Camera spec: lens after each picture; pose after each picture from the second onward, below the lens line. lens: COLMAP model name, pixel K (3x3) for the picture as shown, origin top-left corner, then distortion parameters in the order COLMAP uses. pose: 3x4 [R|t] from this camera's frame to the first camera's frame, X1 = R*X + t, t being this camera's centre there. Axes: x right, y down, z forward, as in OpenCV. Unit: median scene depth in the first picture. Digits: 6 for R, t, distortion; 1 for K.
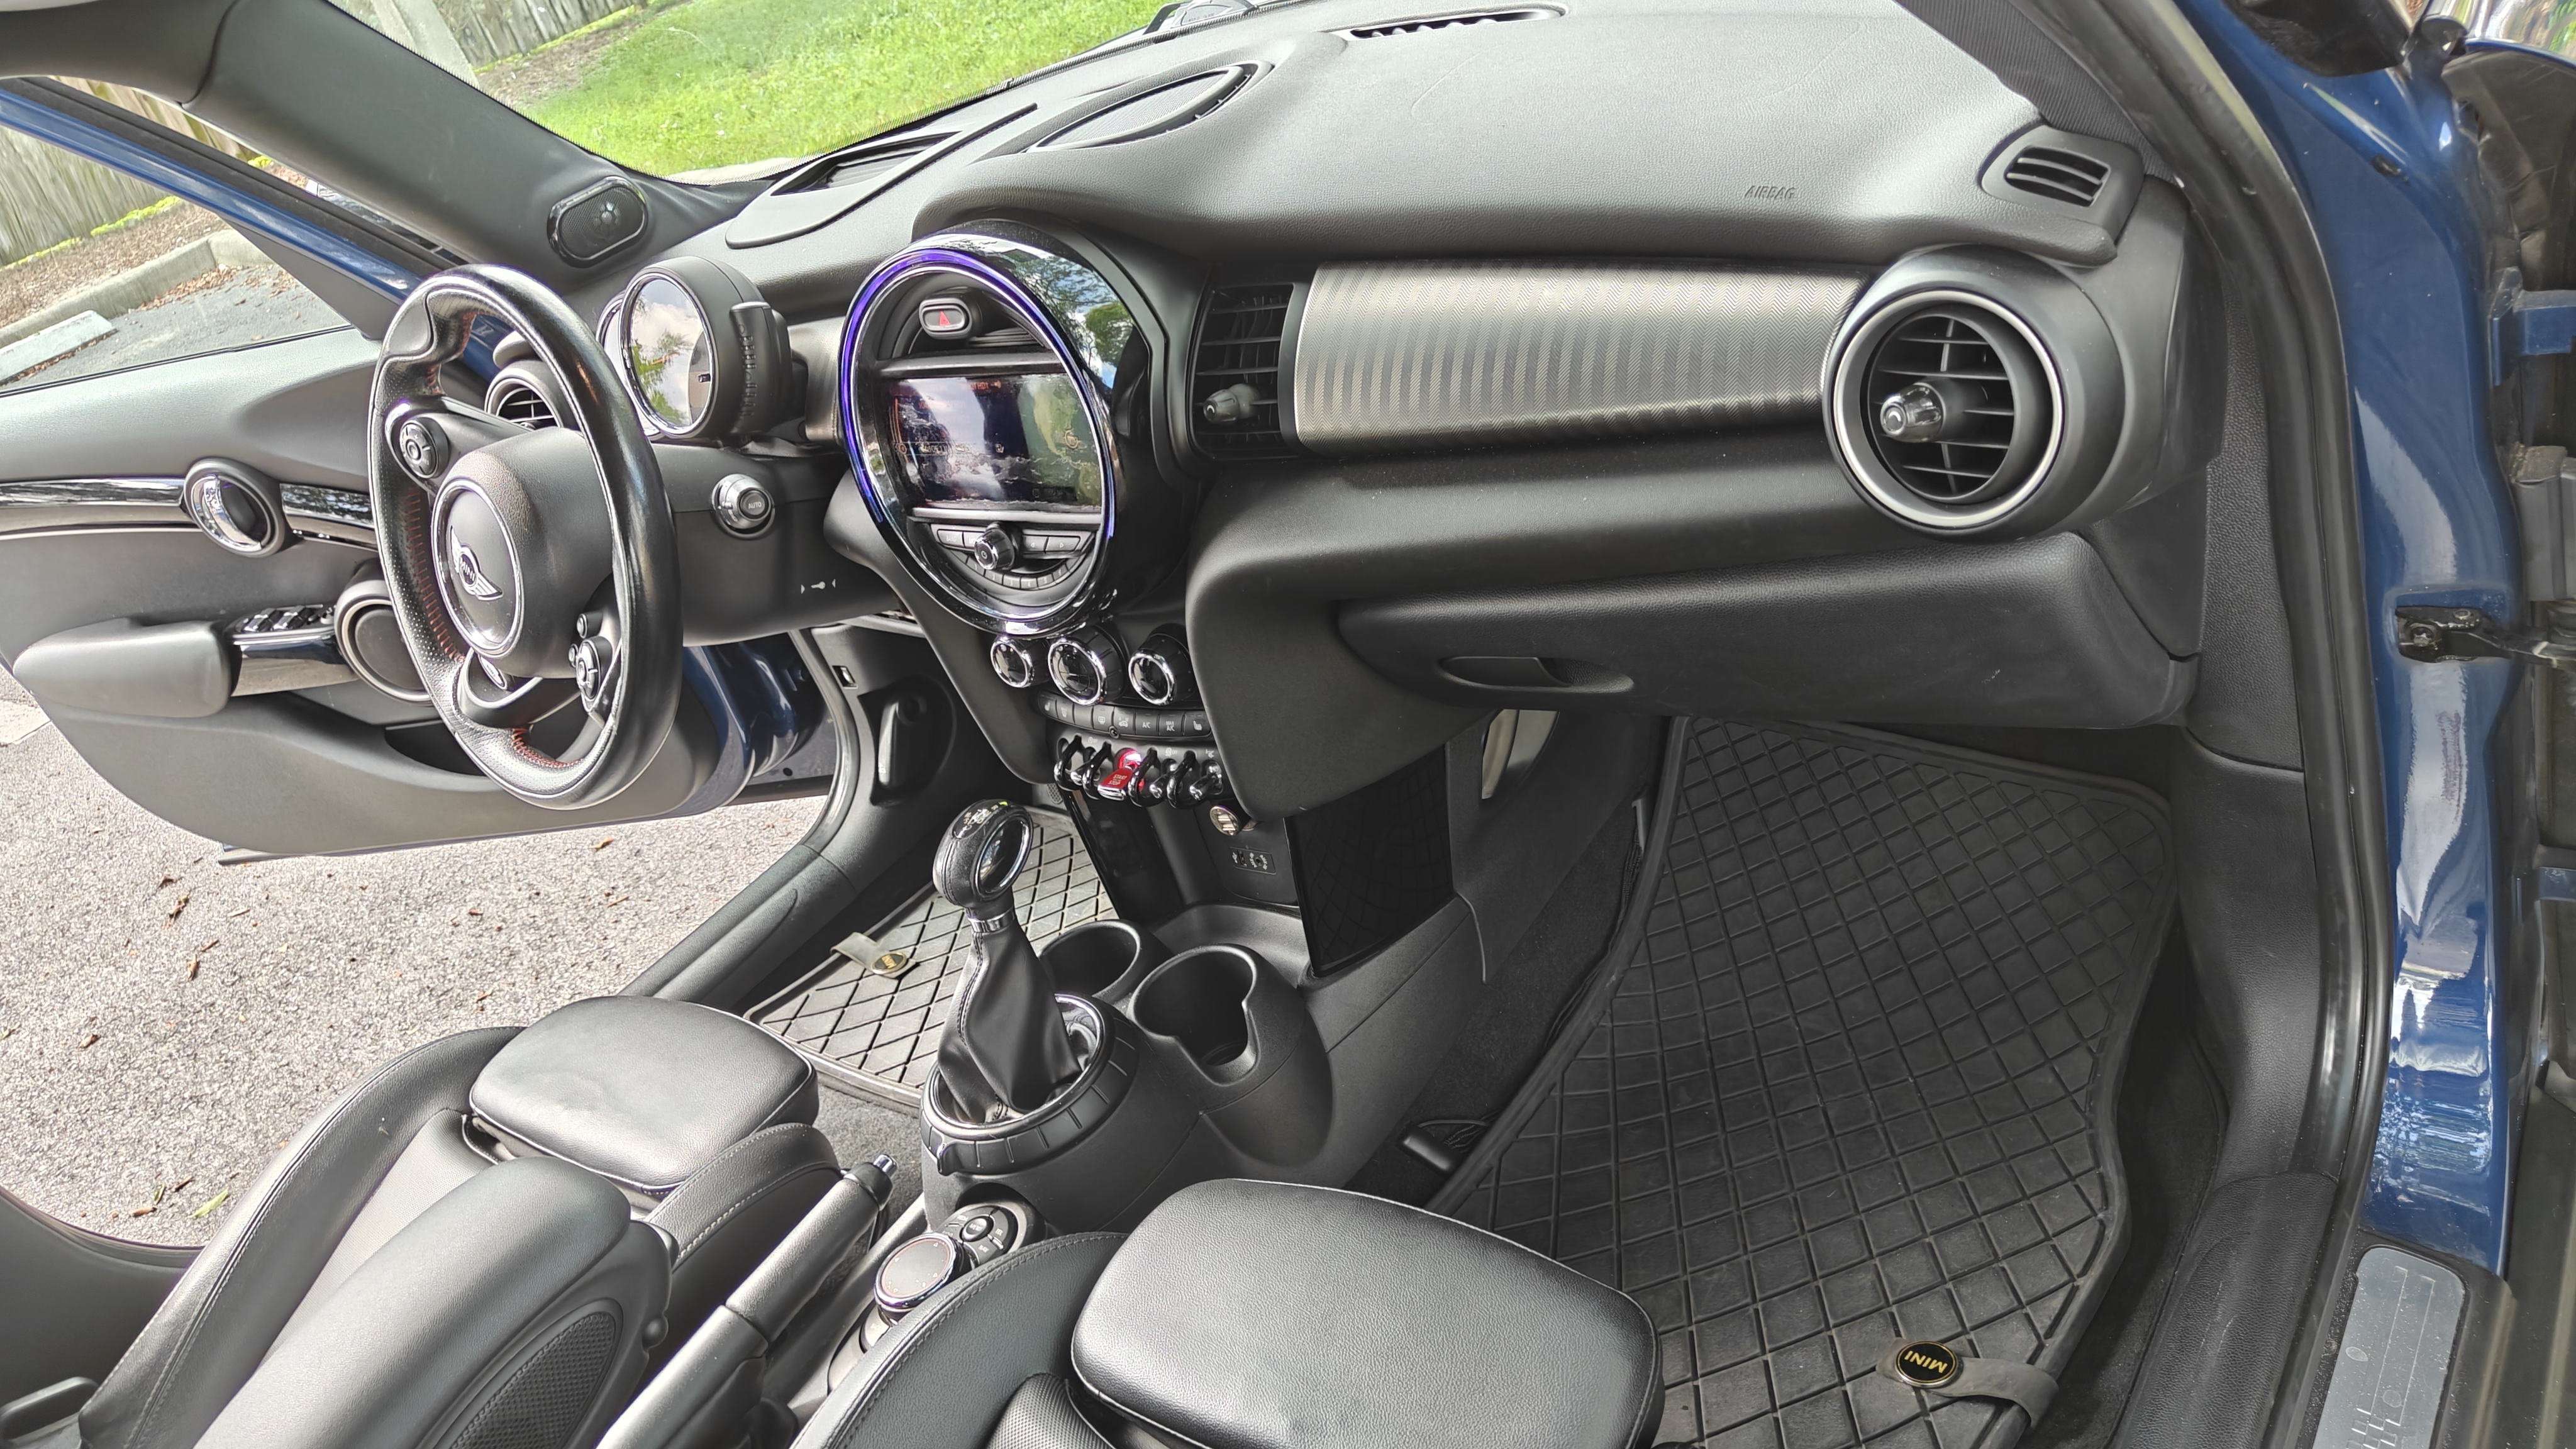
lens RADIAL K [[1860.8, 0, 1296.6], [0, 1860.8, 721.8], [0, 0, 1]] dist [0.013376, -0.009412]
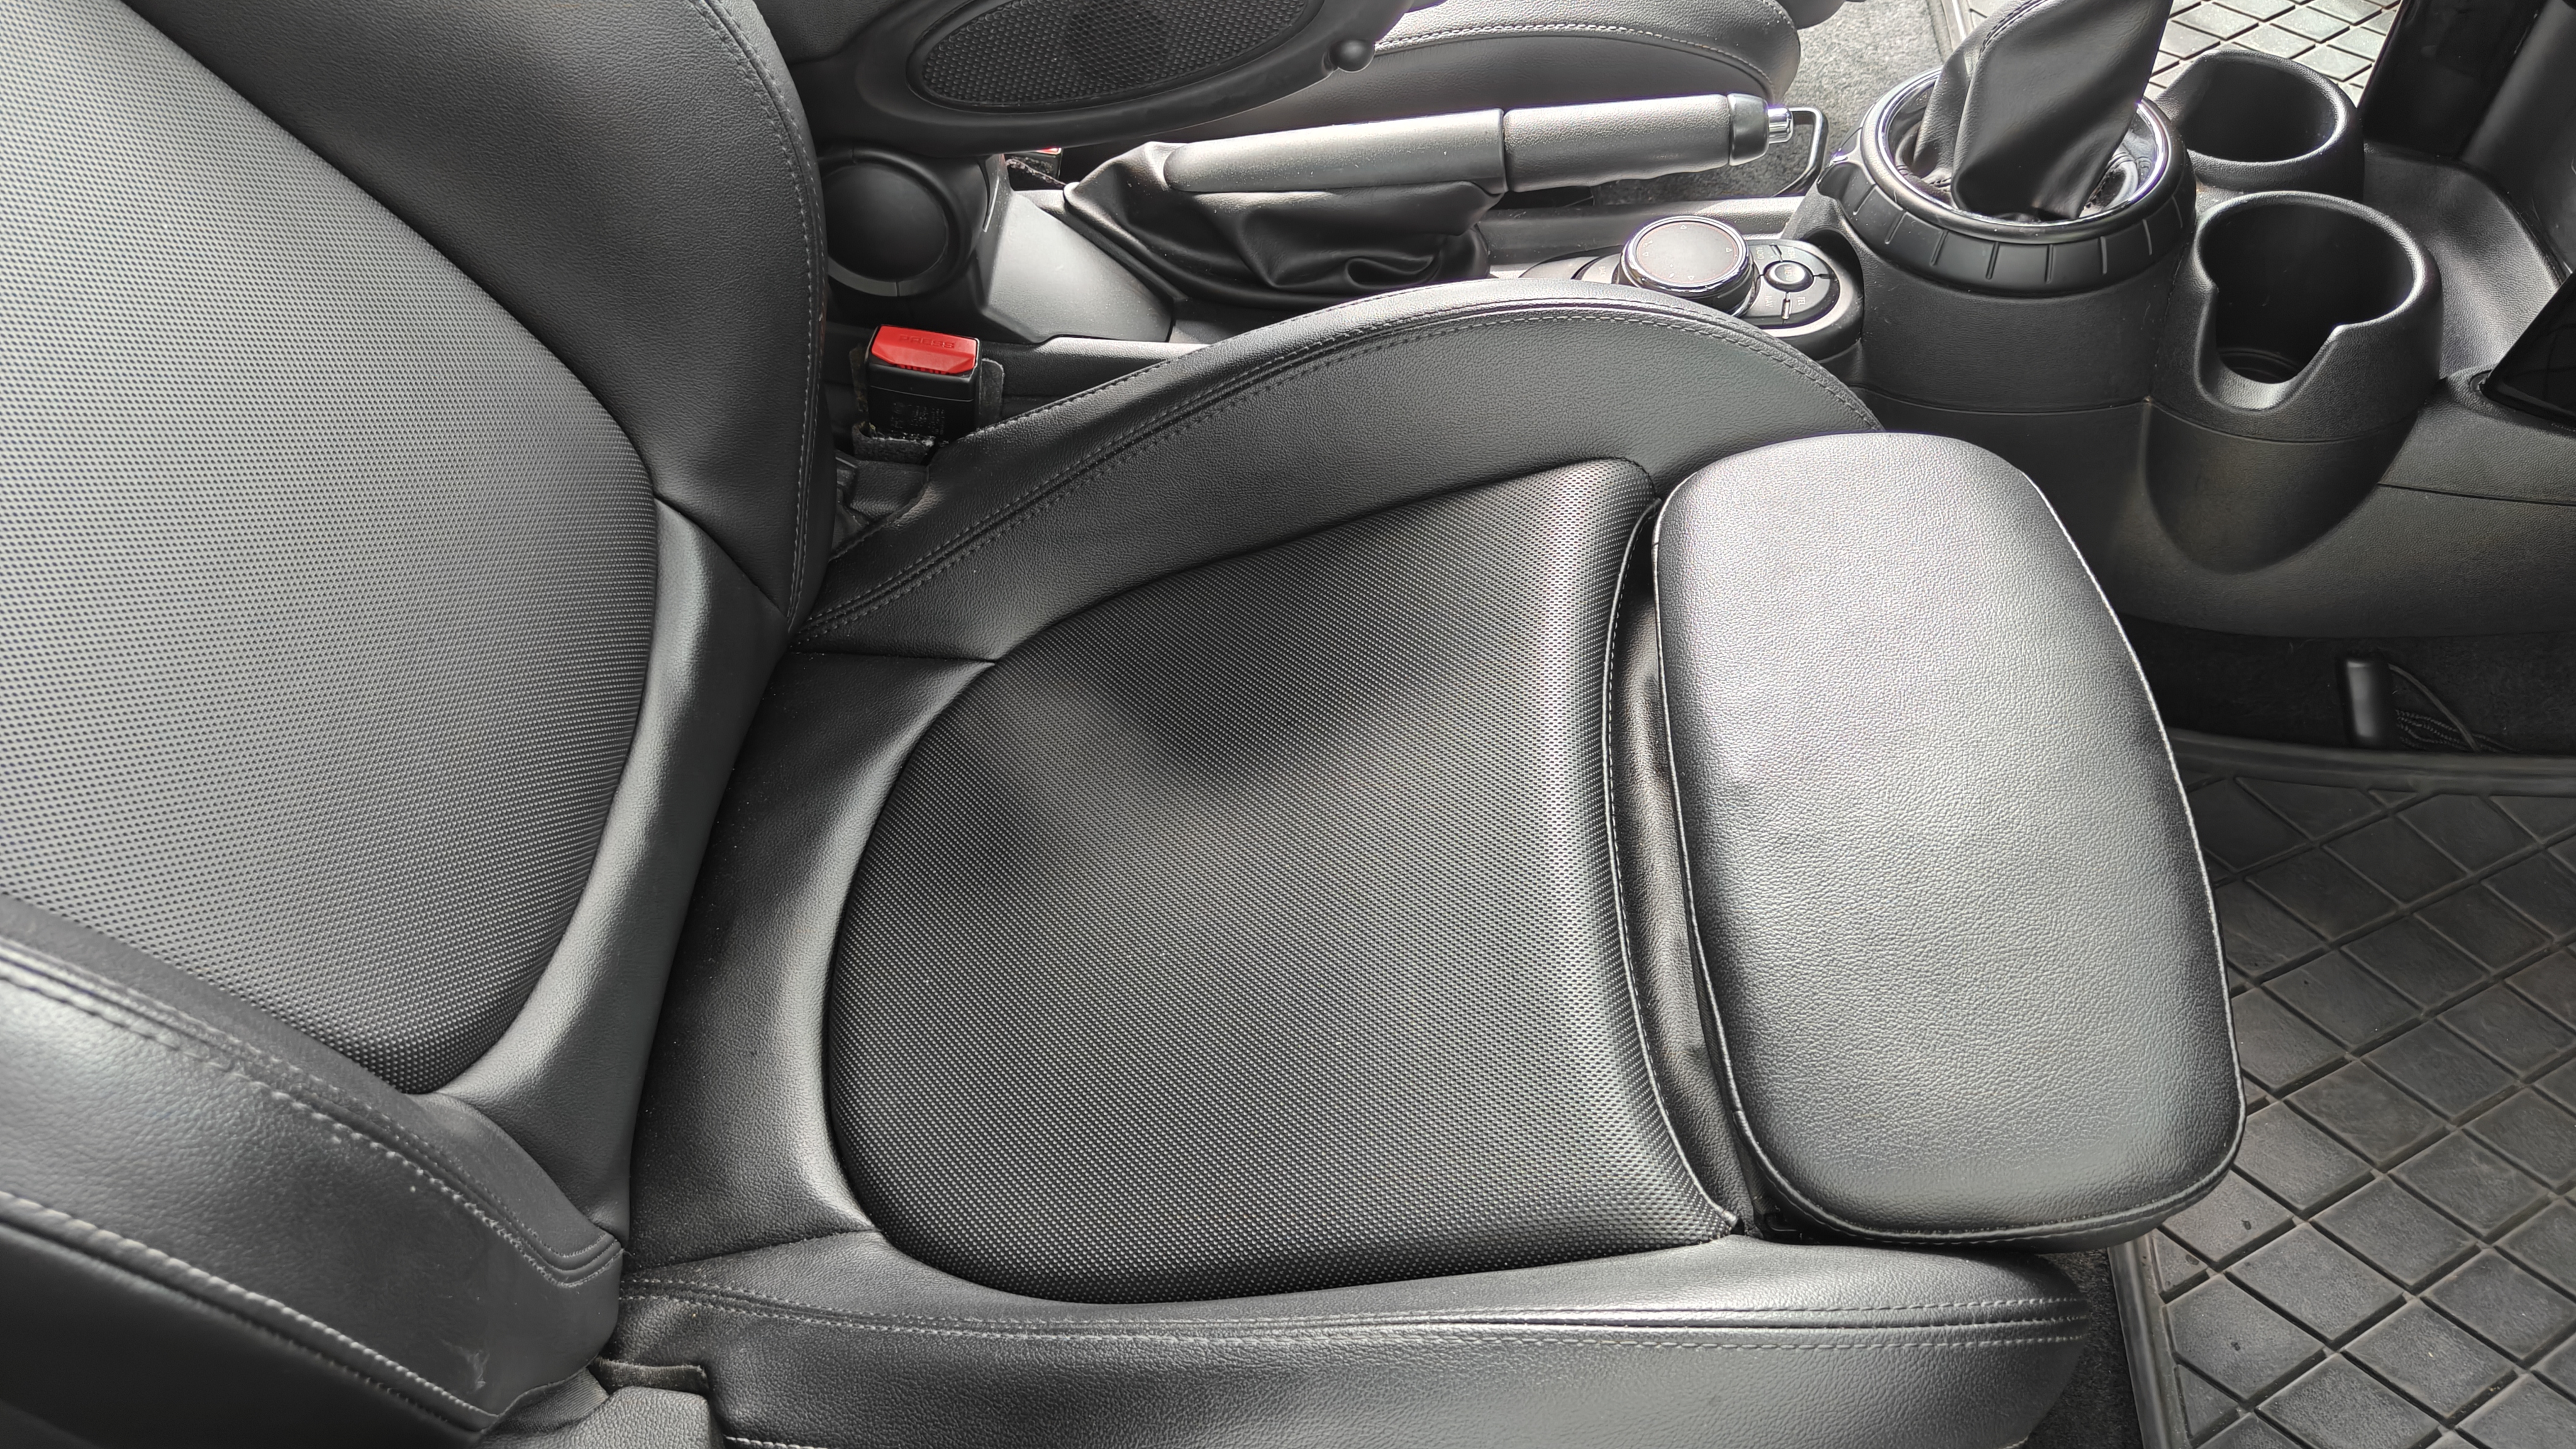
lens RADIAL K [[1860.8, 0, 1296.6], [0, 1860.8, 721.8], [0, 0, 1]] dist [0.013376, -0.009412]
pose [[0.543997, 0.785045, -0.296261, 0.079614], [-0.501423, 0.587244, 0.635389, 0.007783], [0.672787, -0.197098, 0.713099, 0.328359]]
